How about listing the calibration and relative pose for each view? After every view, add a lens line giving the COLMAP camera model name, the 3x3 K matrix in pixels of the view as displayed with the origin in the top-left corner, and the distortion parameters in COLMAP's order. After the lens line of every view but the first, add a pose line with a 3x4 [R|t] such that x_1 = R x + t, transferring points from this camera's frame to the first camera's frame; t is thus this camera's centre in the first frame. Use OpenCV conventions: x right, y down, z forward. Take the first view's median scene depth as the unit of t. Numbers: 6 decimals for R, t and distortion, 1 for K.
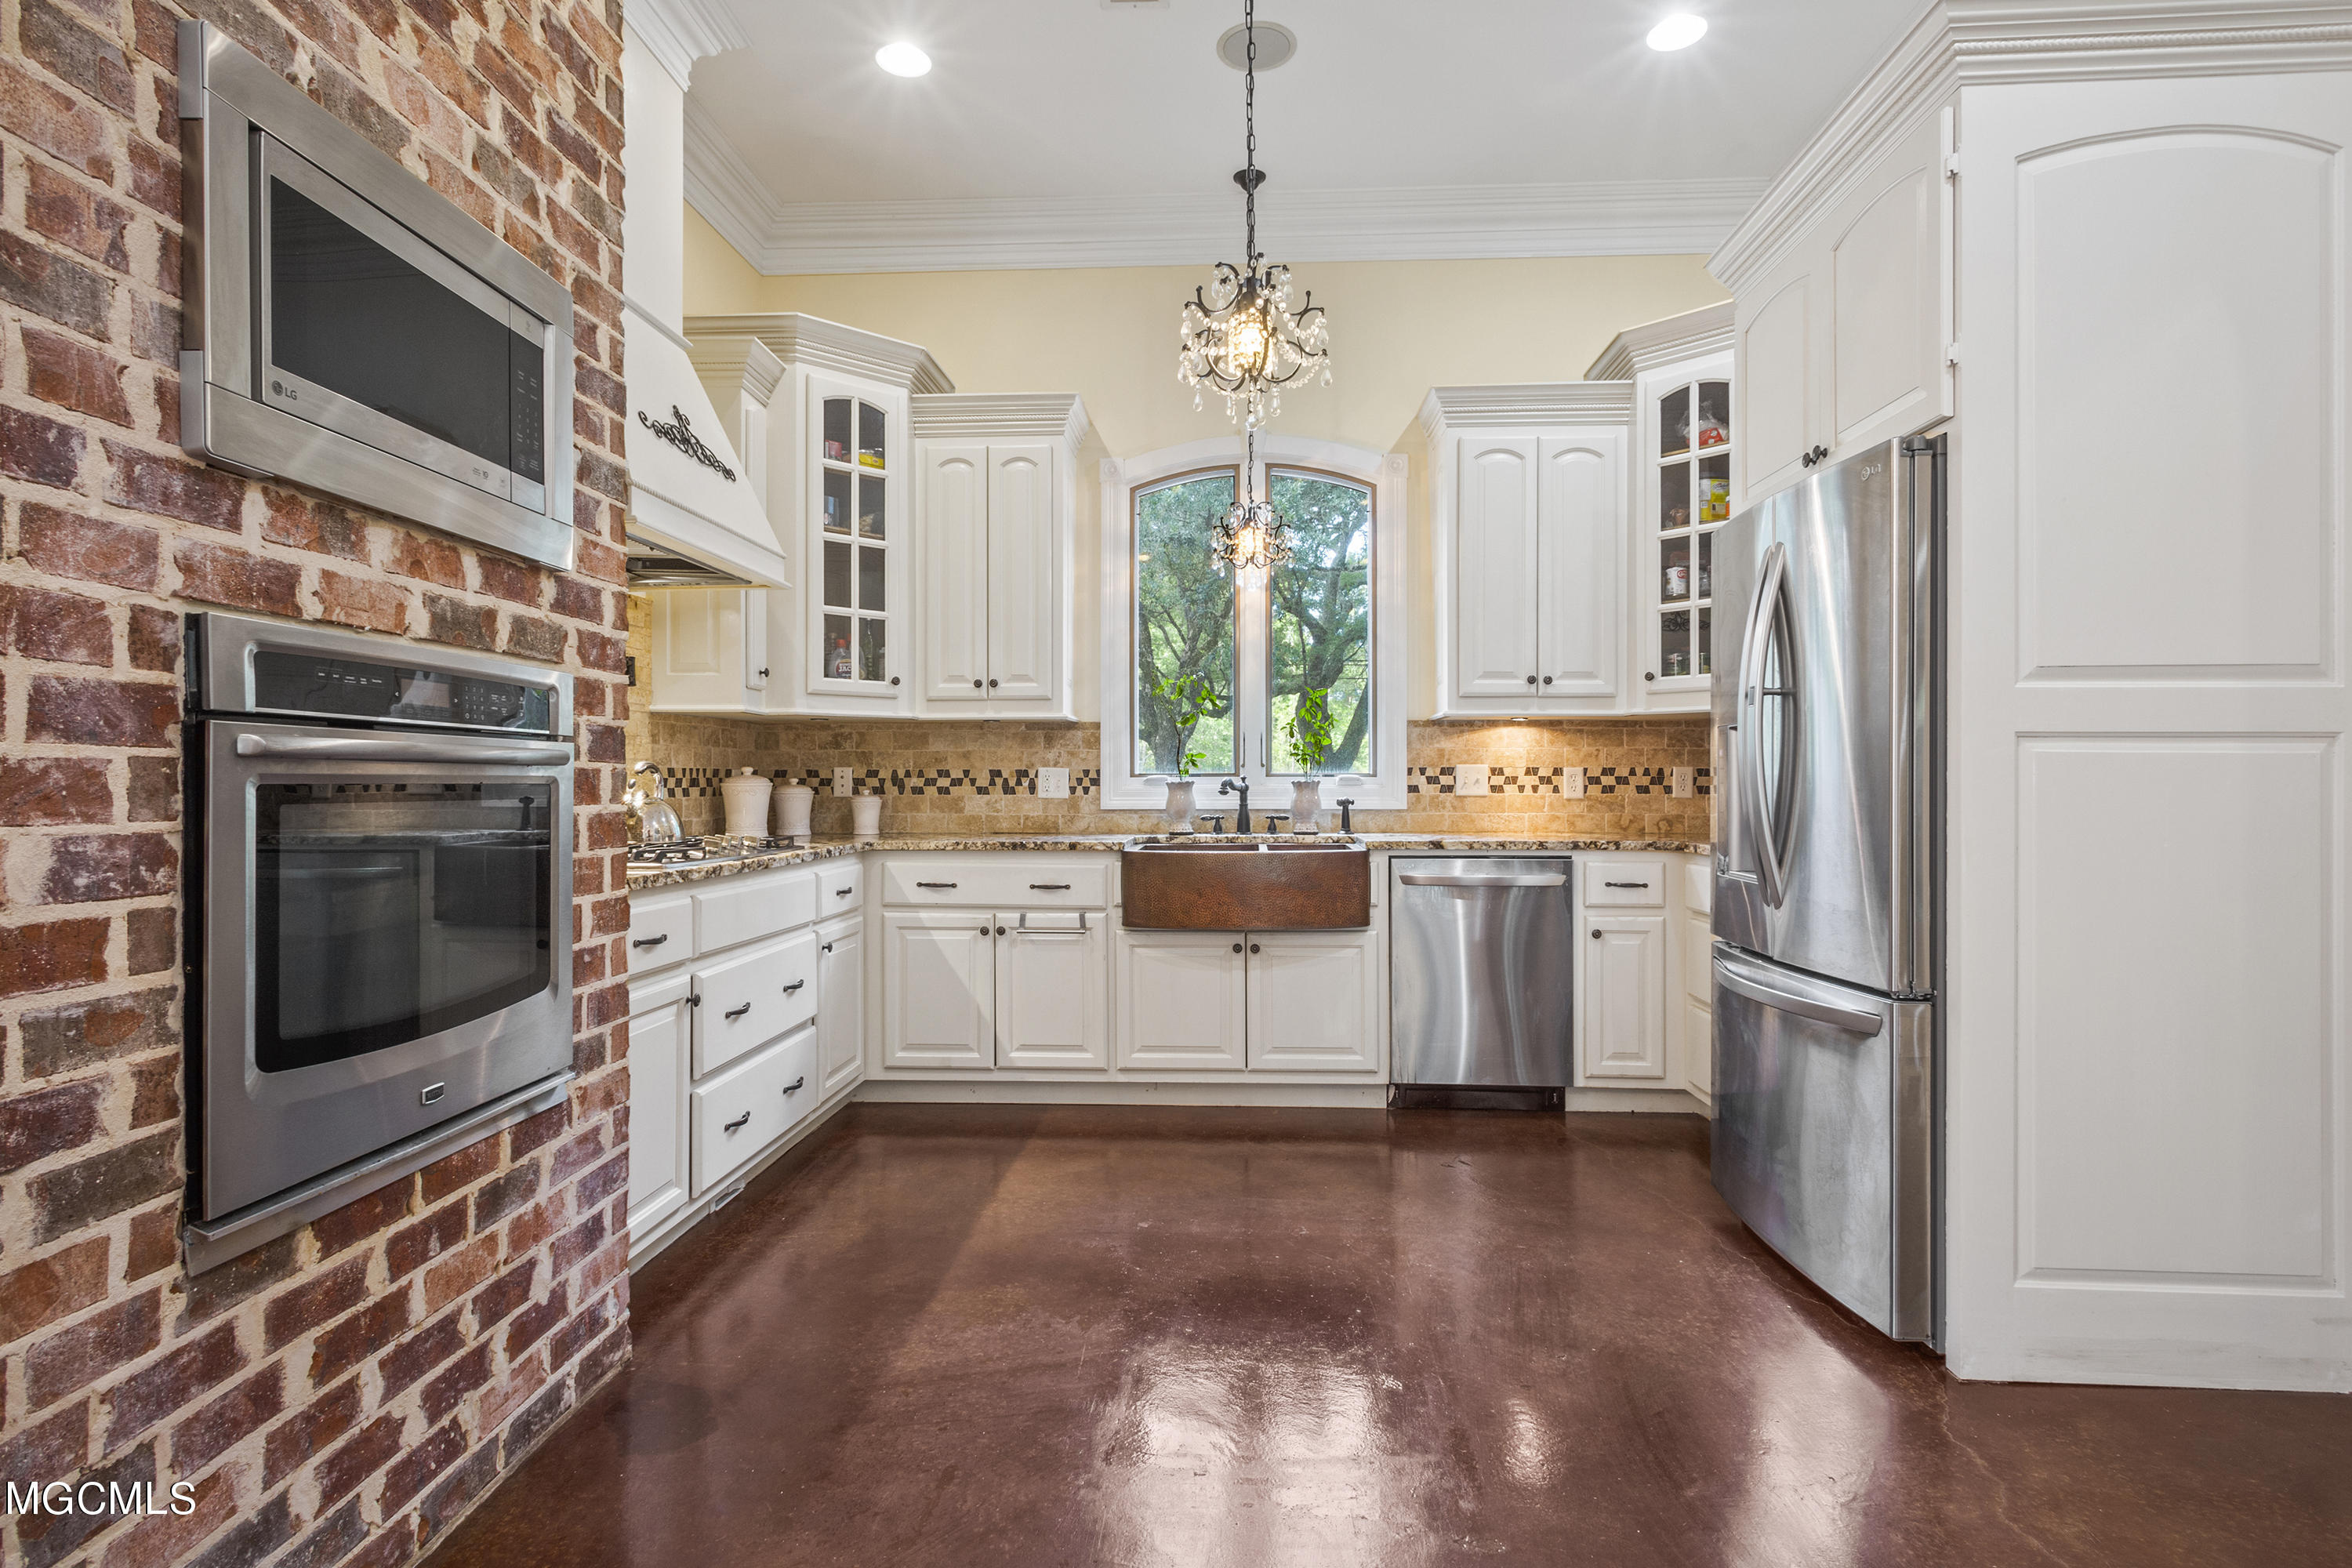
lens RADIAL K [[1209.8, 0, 1176.0], [0, 1209.8, 784.0], [0, 0, 1]] dist [0.001377, 0.000794]
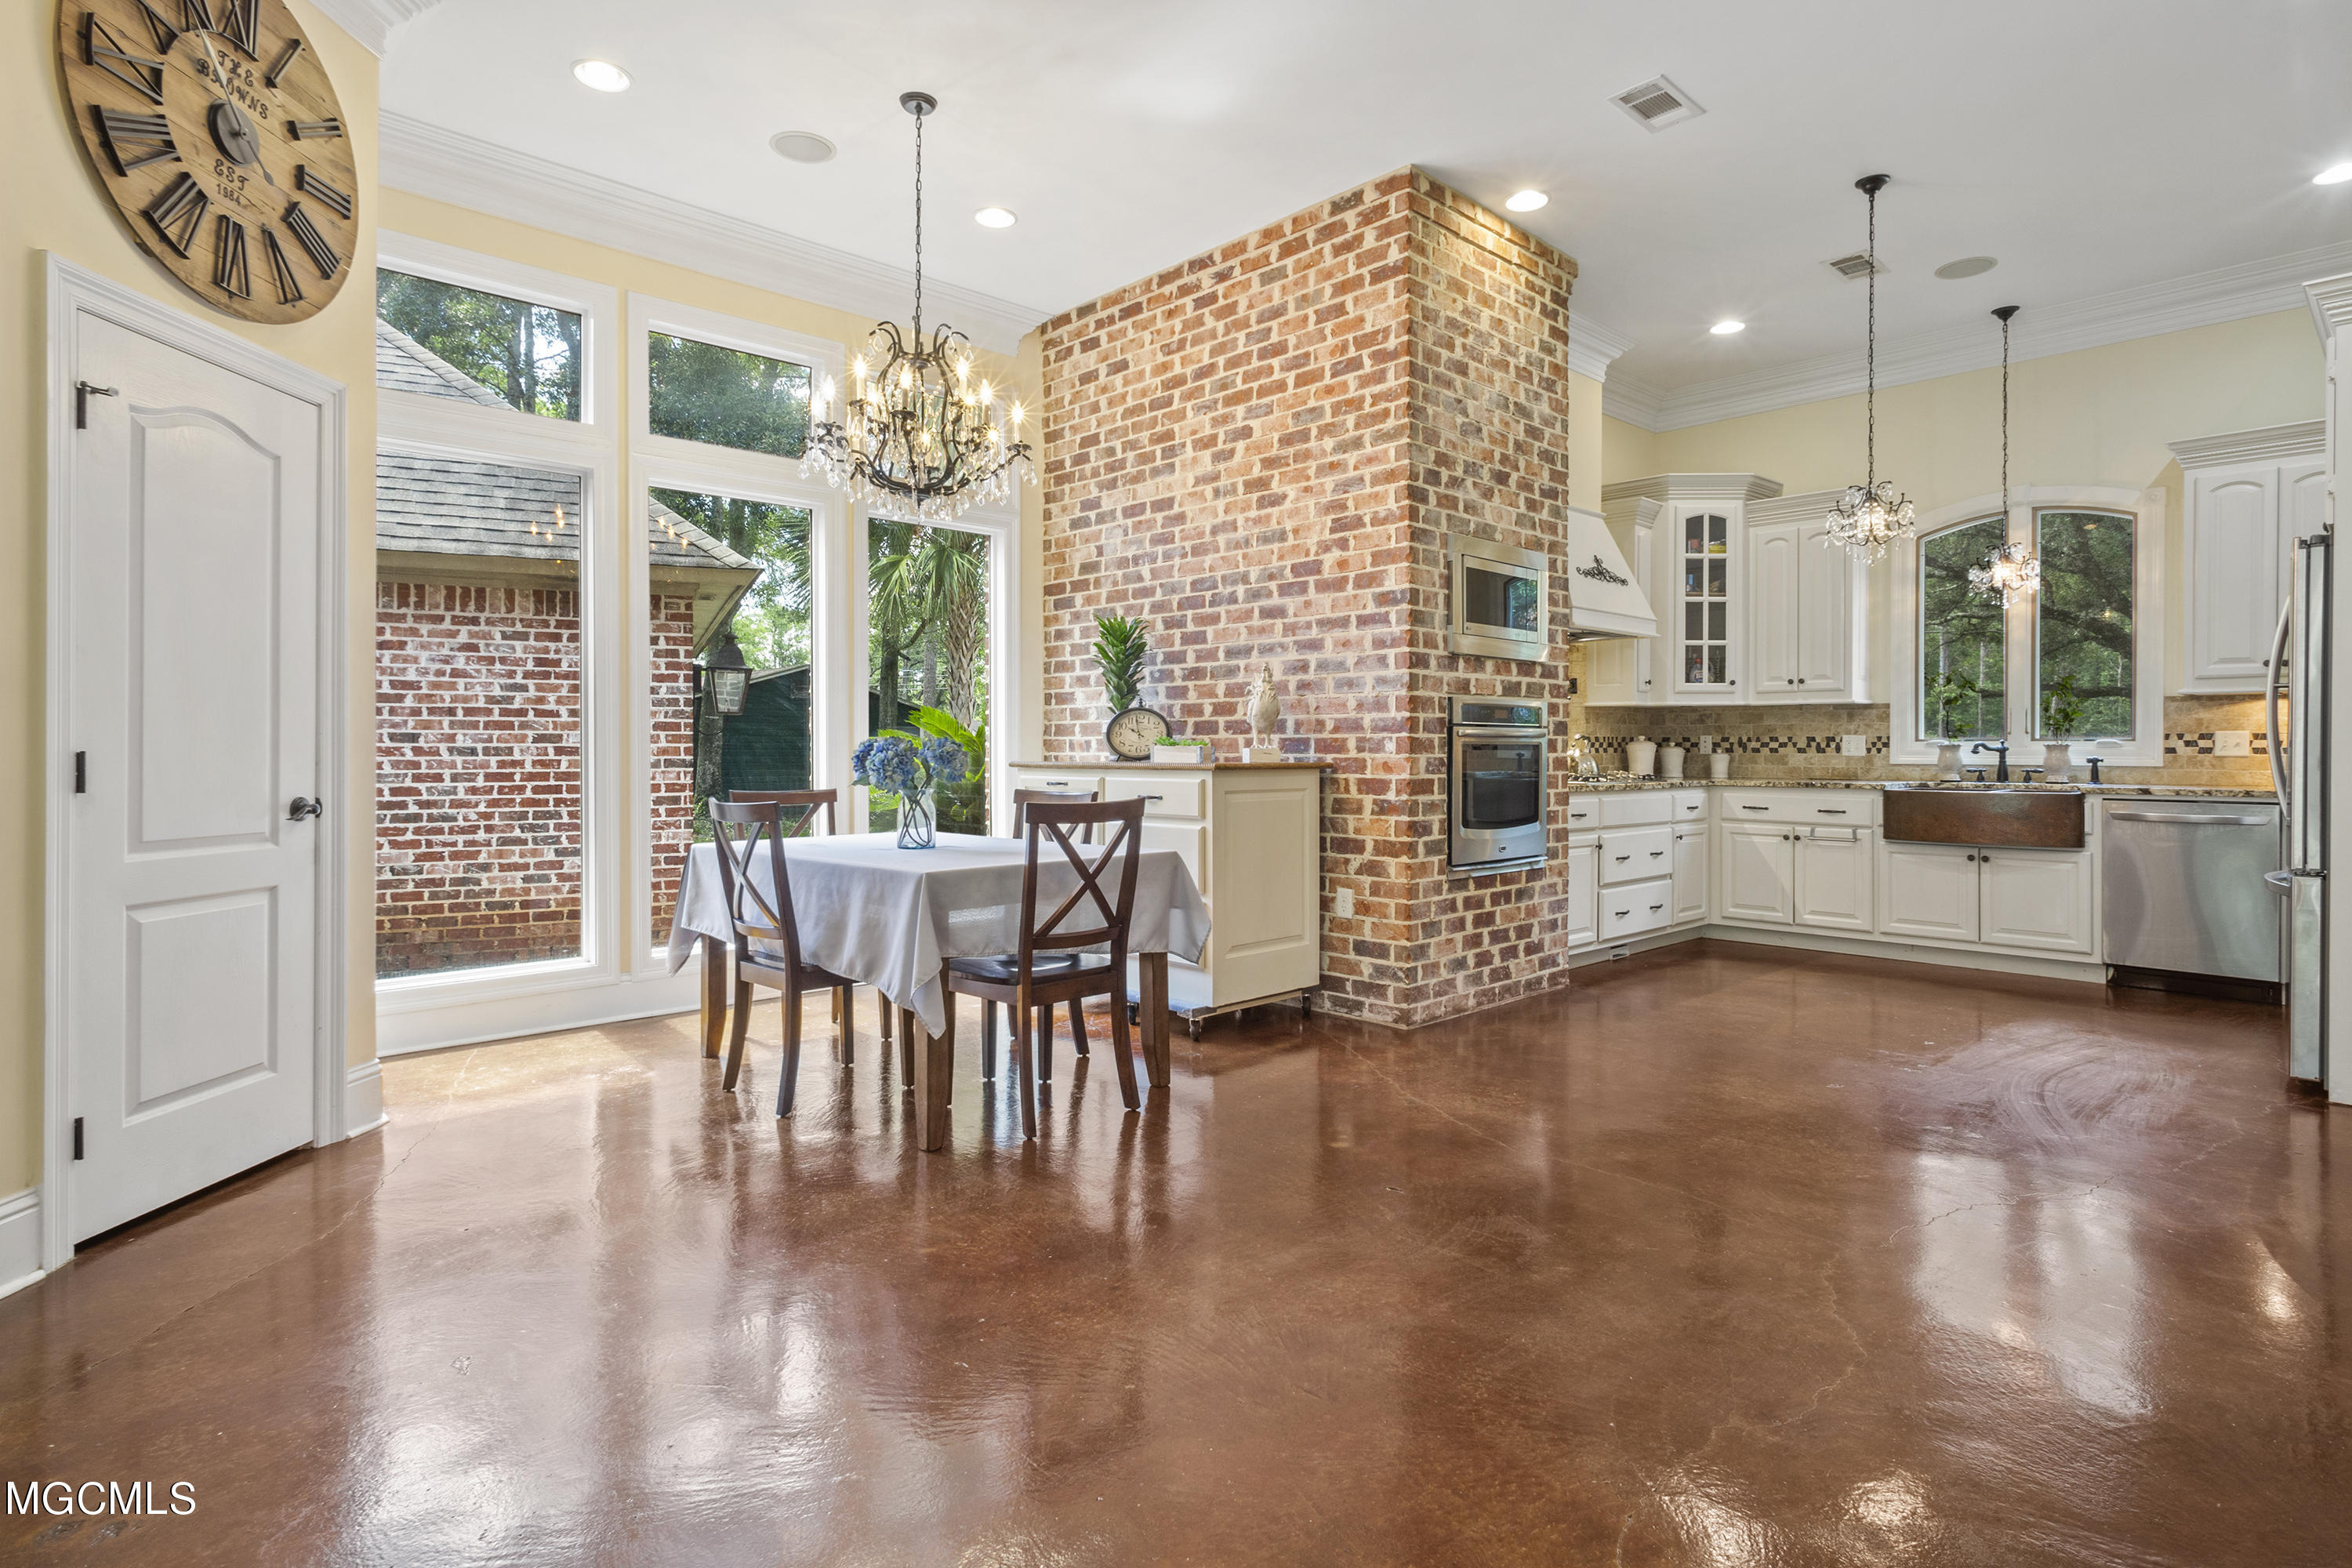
lens RADIAL K [[1189.7, 0, 1151.8], [0, 1189.7, 751.9], [0, 0, 1]] dist [-0.000889, -0.000370]
pose [[0.713159, 0.004790, -0.700986, 0.486310], [-0.002672, 0.999988, 0.004115, 0.005118], [0.700997, -0.001062, 0.713164, -1.003588]]
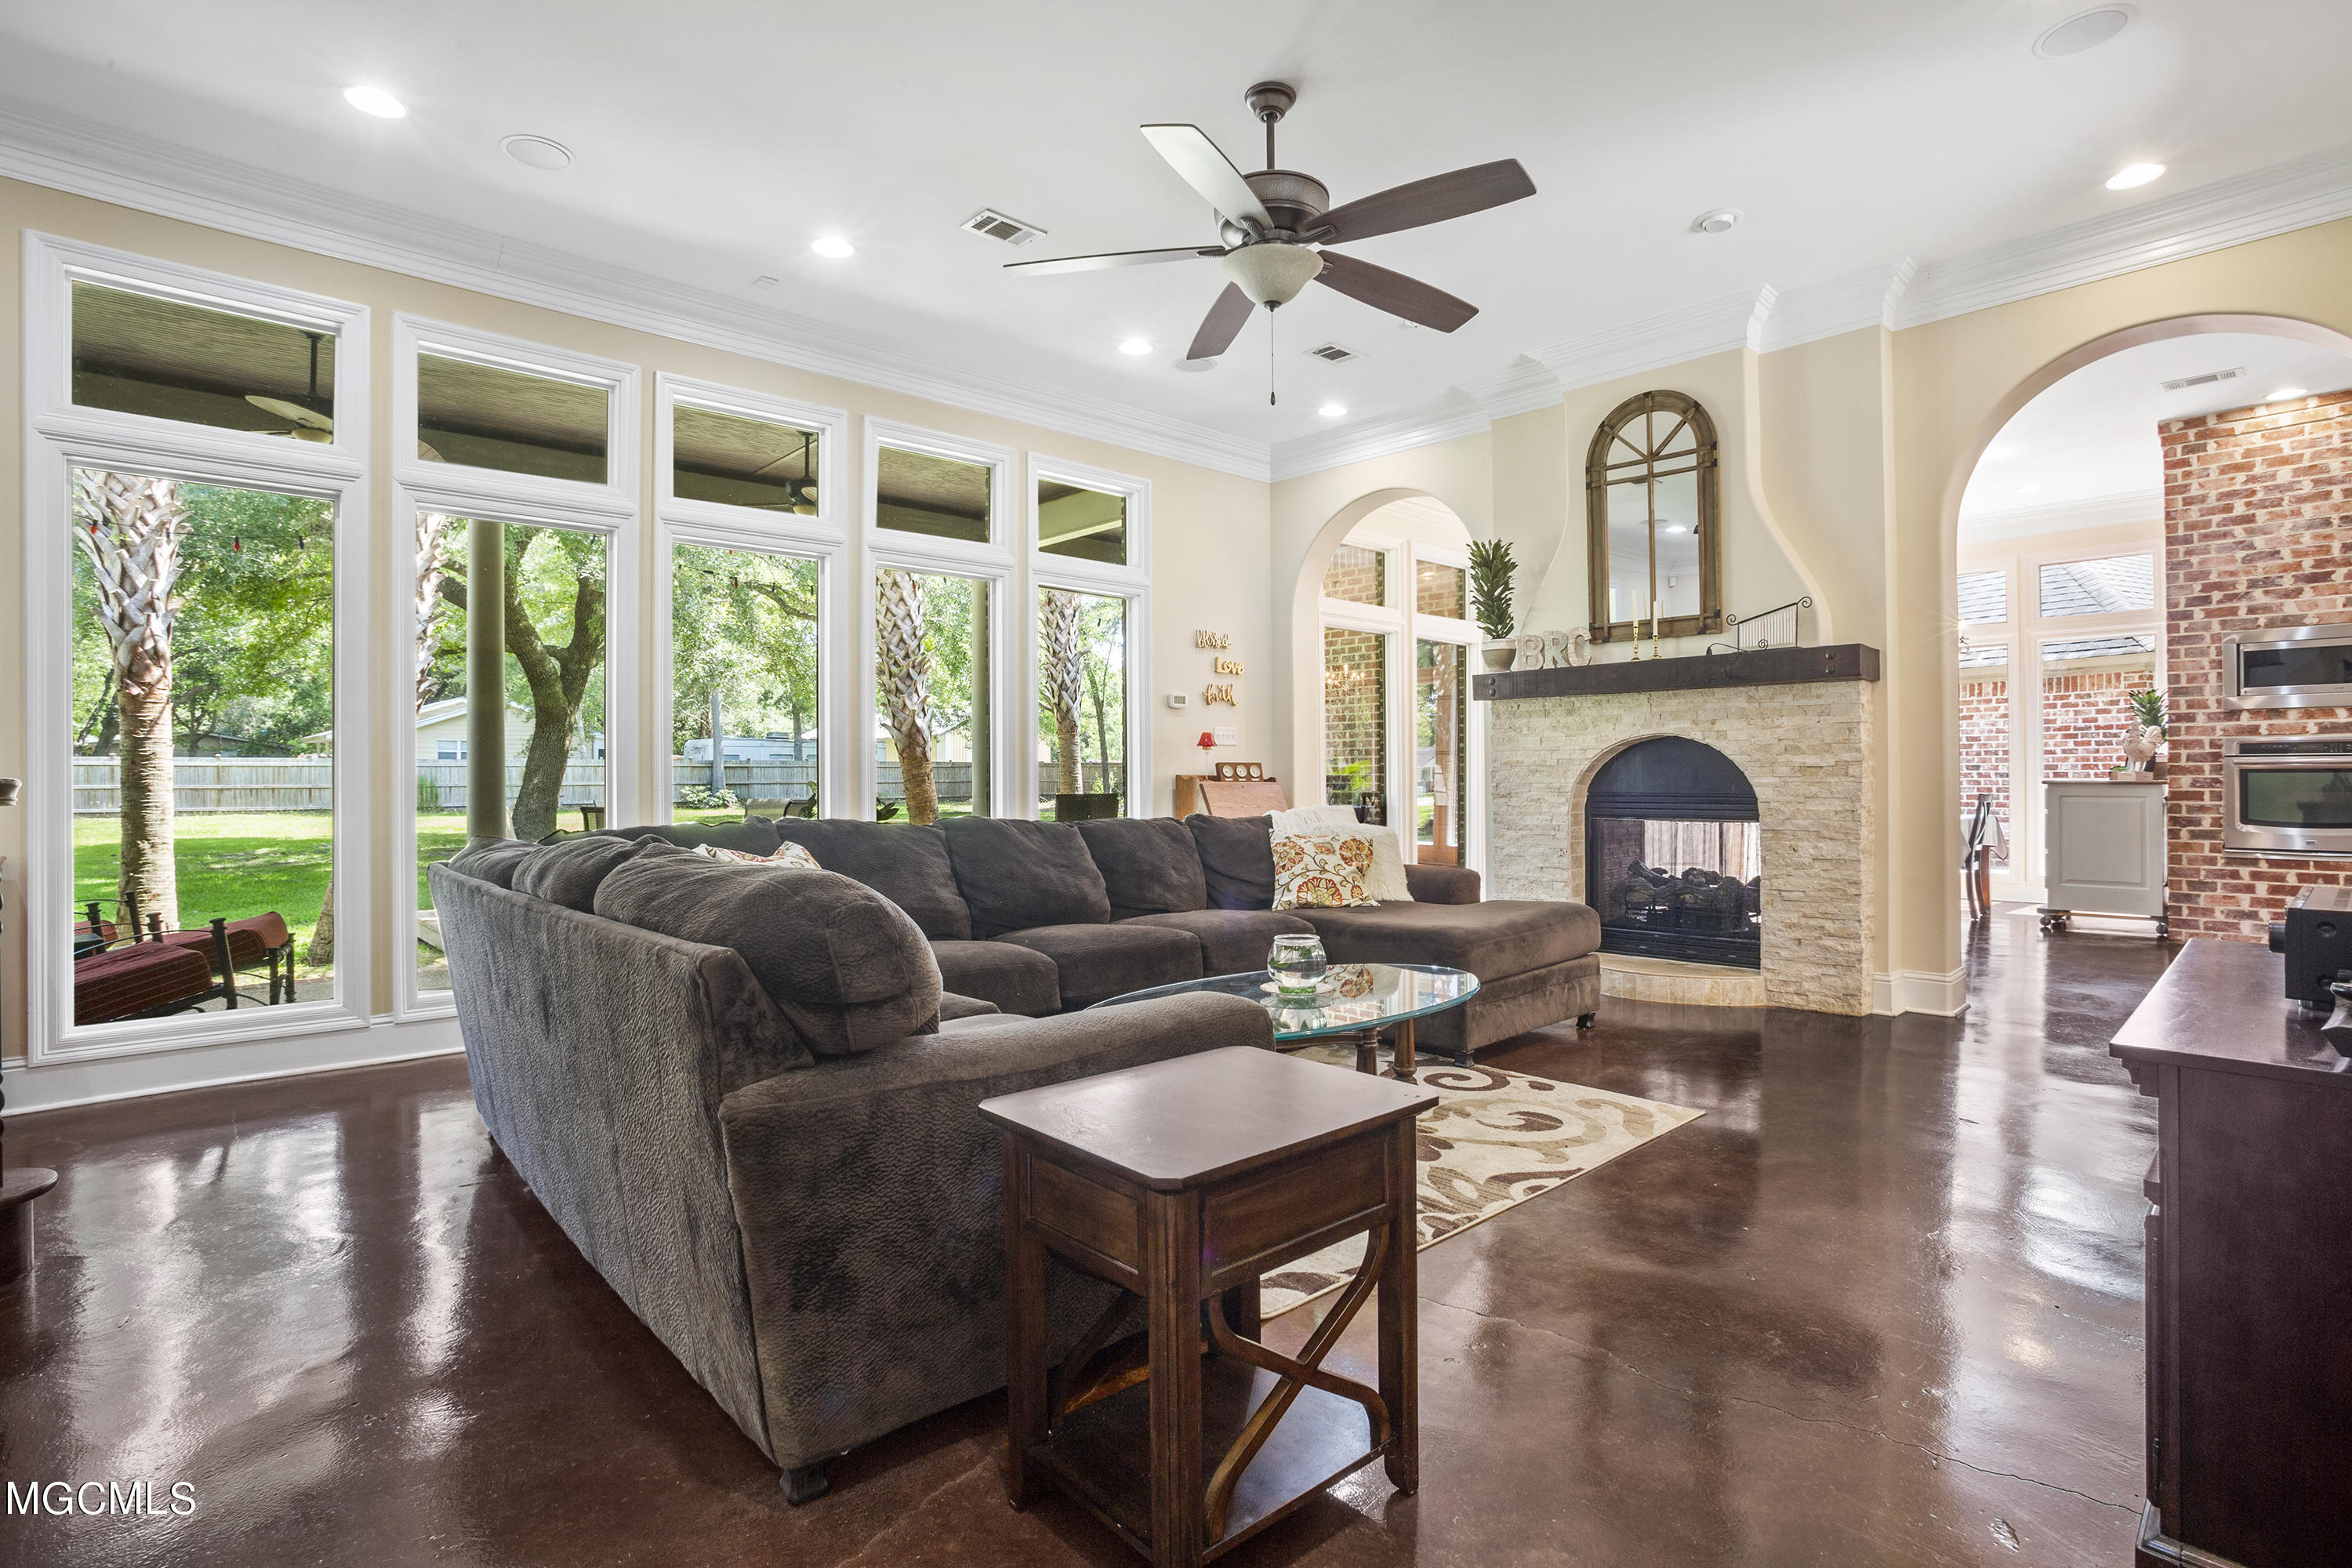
lens RADIAL K [[1151.0, 0, 1175.4], [0, 1151.0, 769.4], [0, 0, 1]] dist [-0.080388, 0.040368]
pose [[-0.700134, 0.000126, -0.714012, 2.884482], [0.004093, 0.999984, -0.003837, 0.000769], [0.714000, -0.005609, -0.700123, 0.517643]]
